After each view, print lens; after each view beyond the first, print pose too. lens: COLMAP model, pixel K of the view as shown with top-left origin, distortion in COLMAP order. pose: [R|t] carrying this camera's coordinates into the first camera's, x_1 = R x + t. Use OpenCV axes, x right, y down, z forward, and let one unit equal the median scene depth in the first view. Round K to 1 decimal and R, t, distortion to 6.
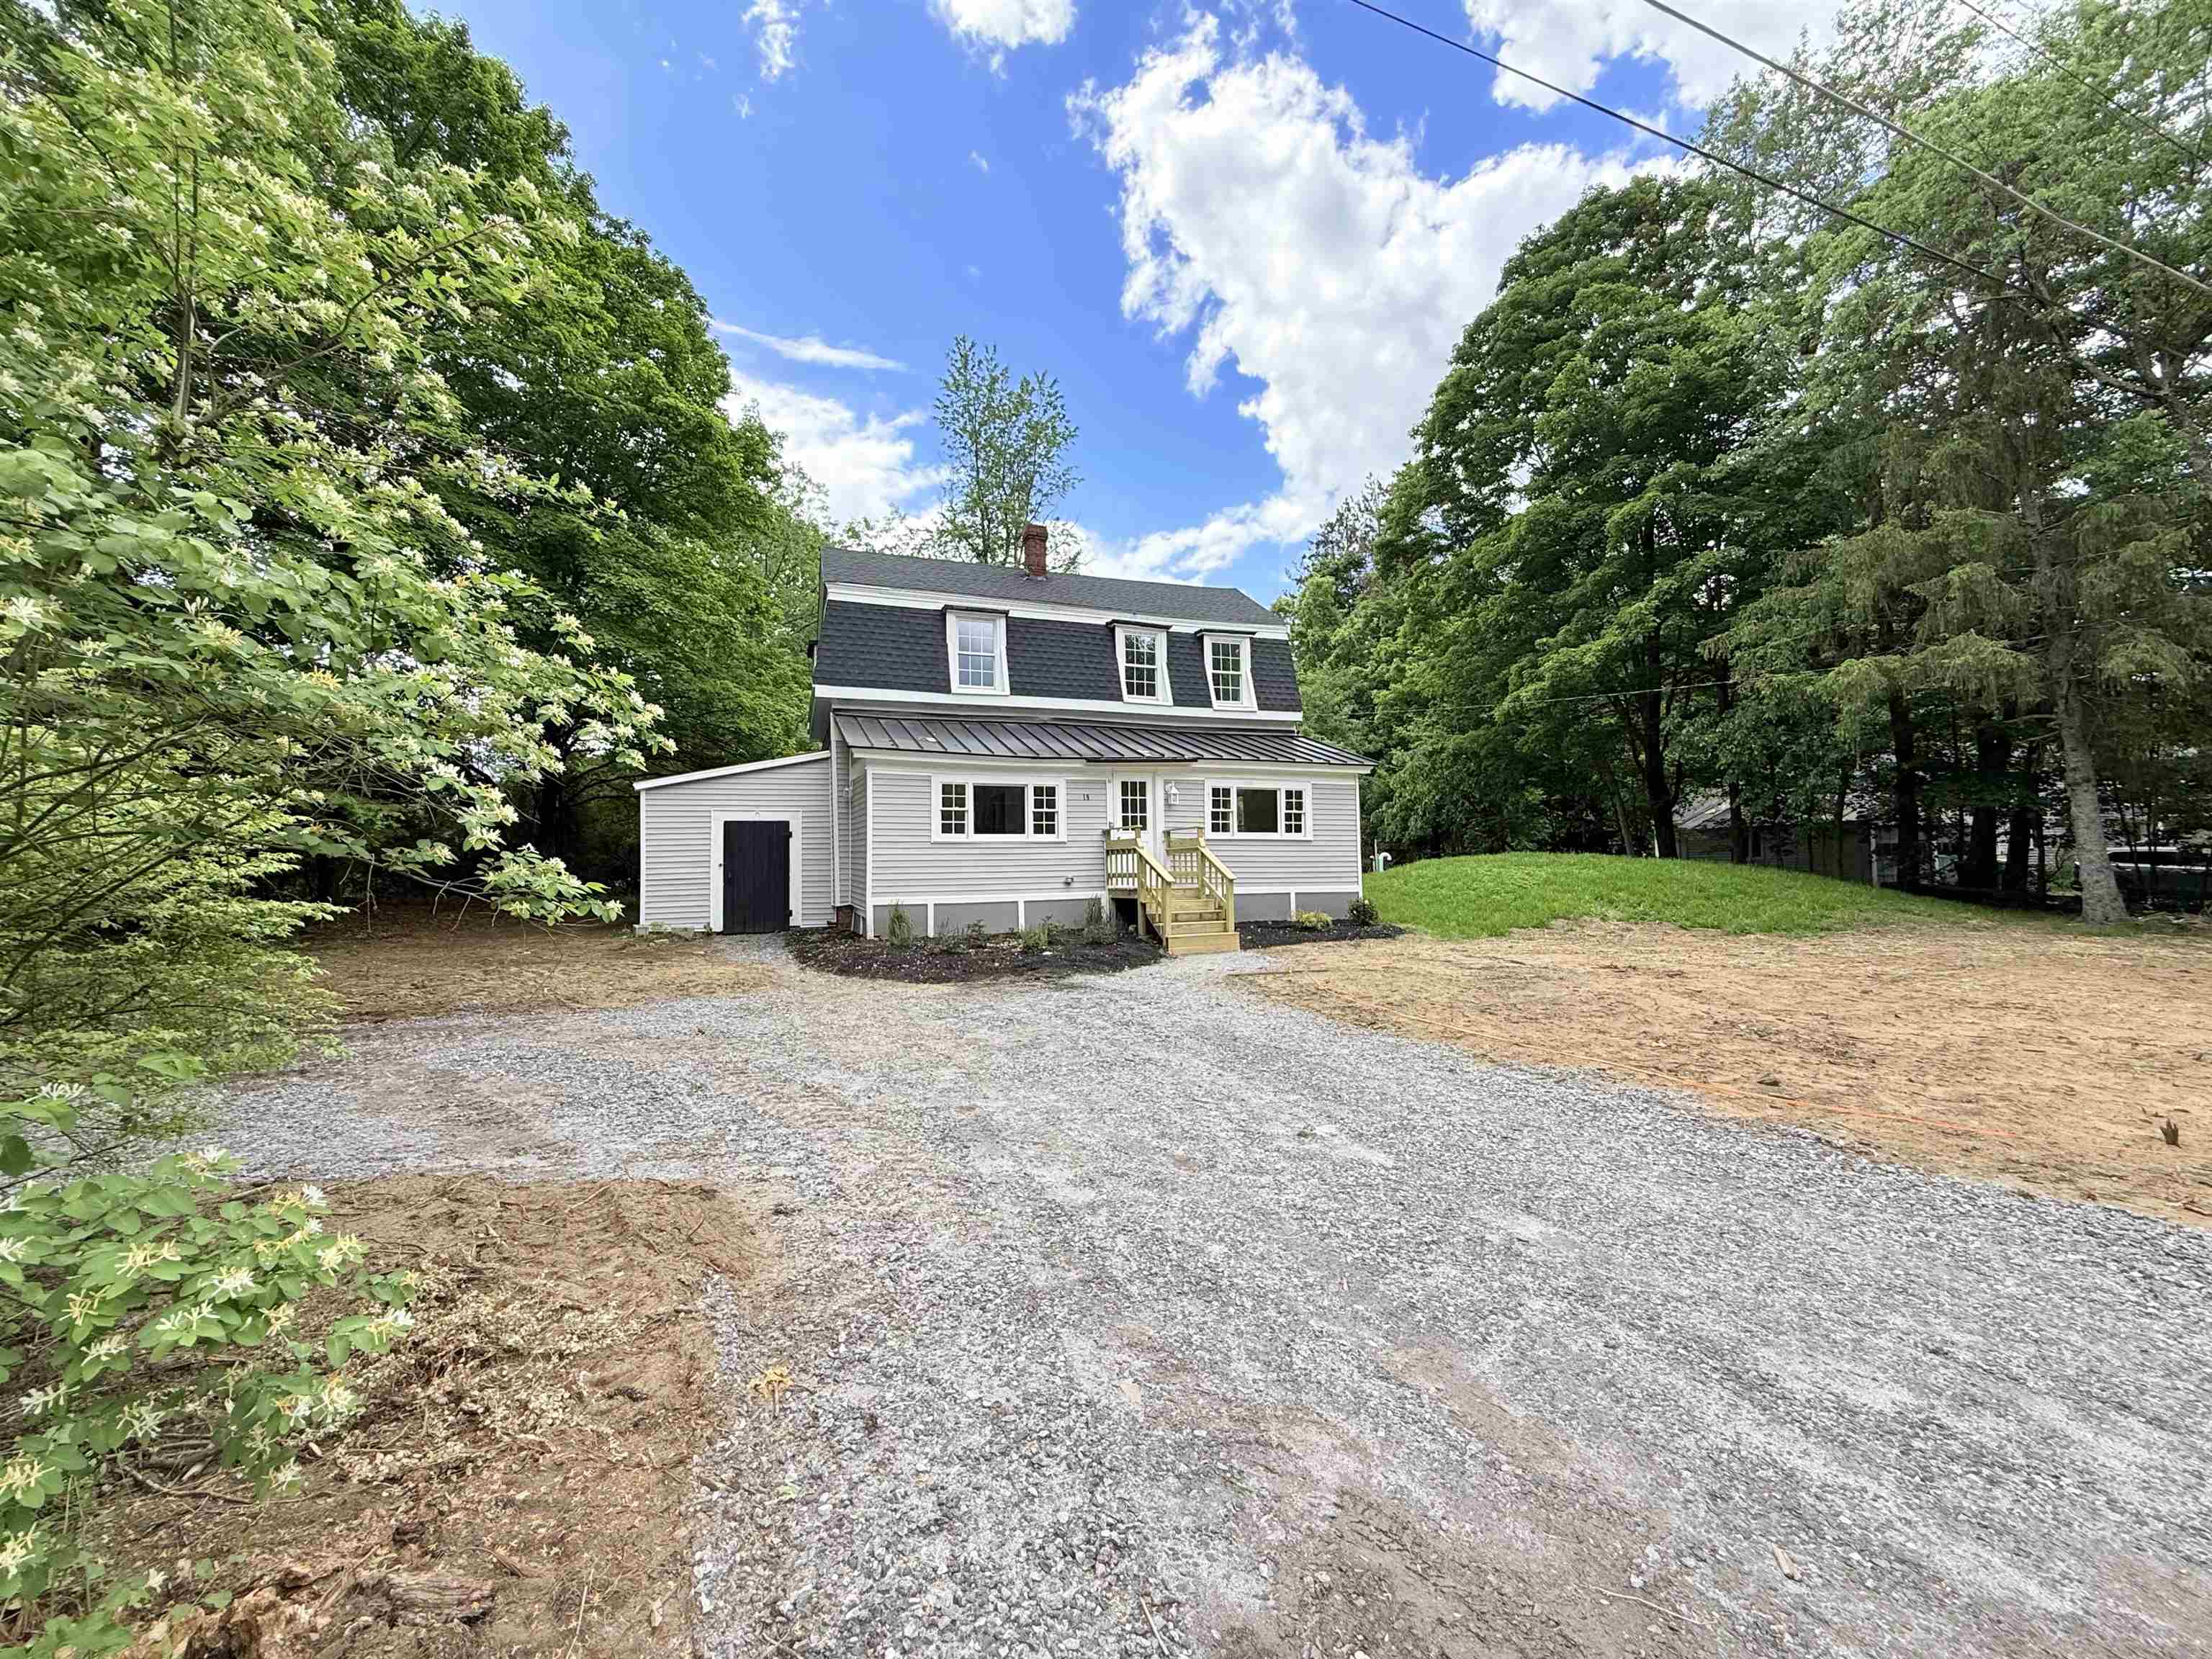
lens RADIAL K [[882.9, 0, 1112.2], [0, 882.9, 862.7], [0, 0, 1]] dist [0.000142, 0.000049]
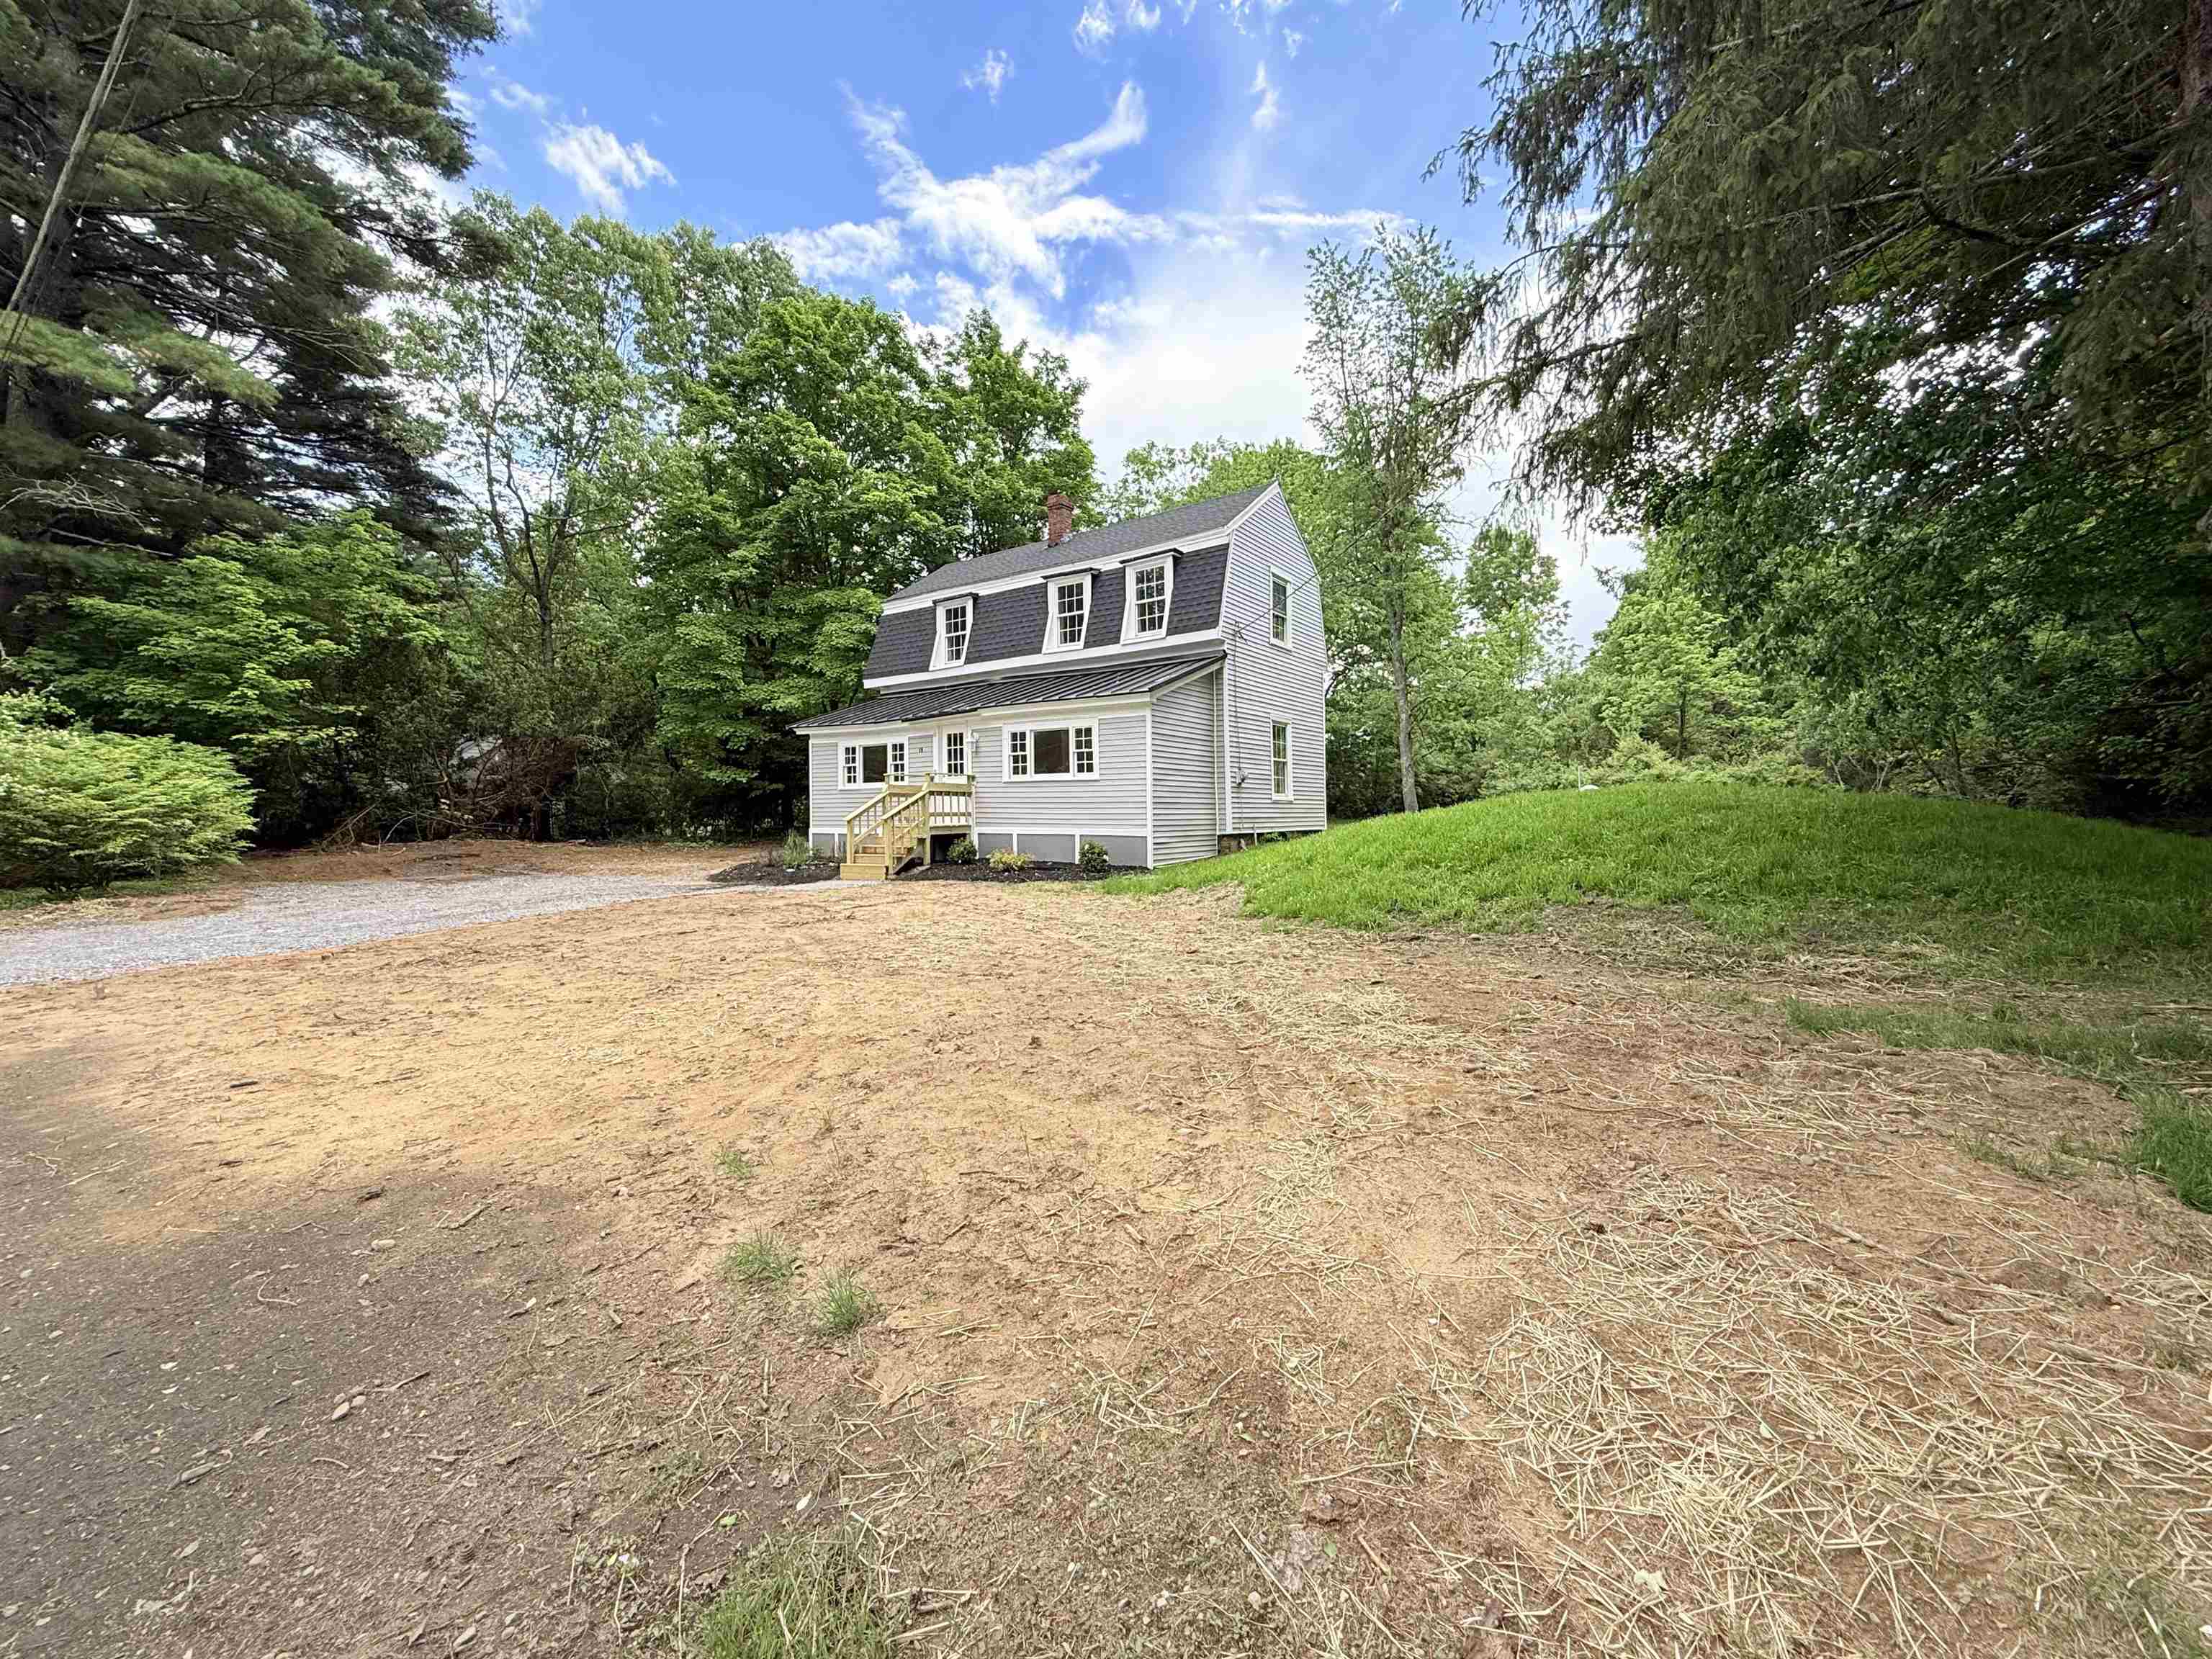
lens RADIAL K [[882.9, 0, 1102.5], [0, 882.9, 813.9], [0, 0, 1]] dist [0.000142, 0.000049]
pose [[0.529651, 0.019542, -0.847990, 1.062610], [0.016717, 0.999300, 0.033470, -0.020830], [0.848051, -0.031903, 0.528954, 0.521983]]
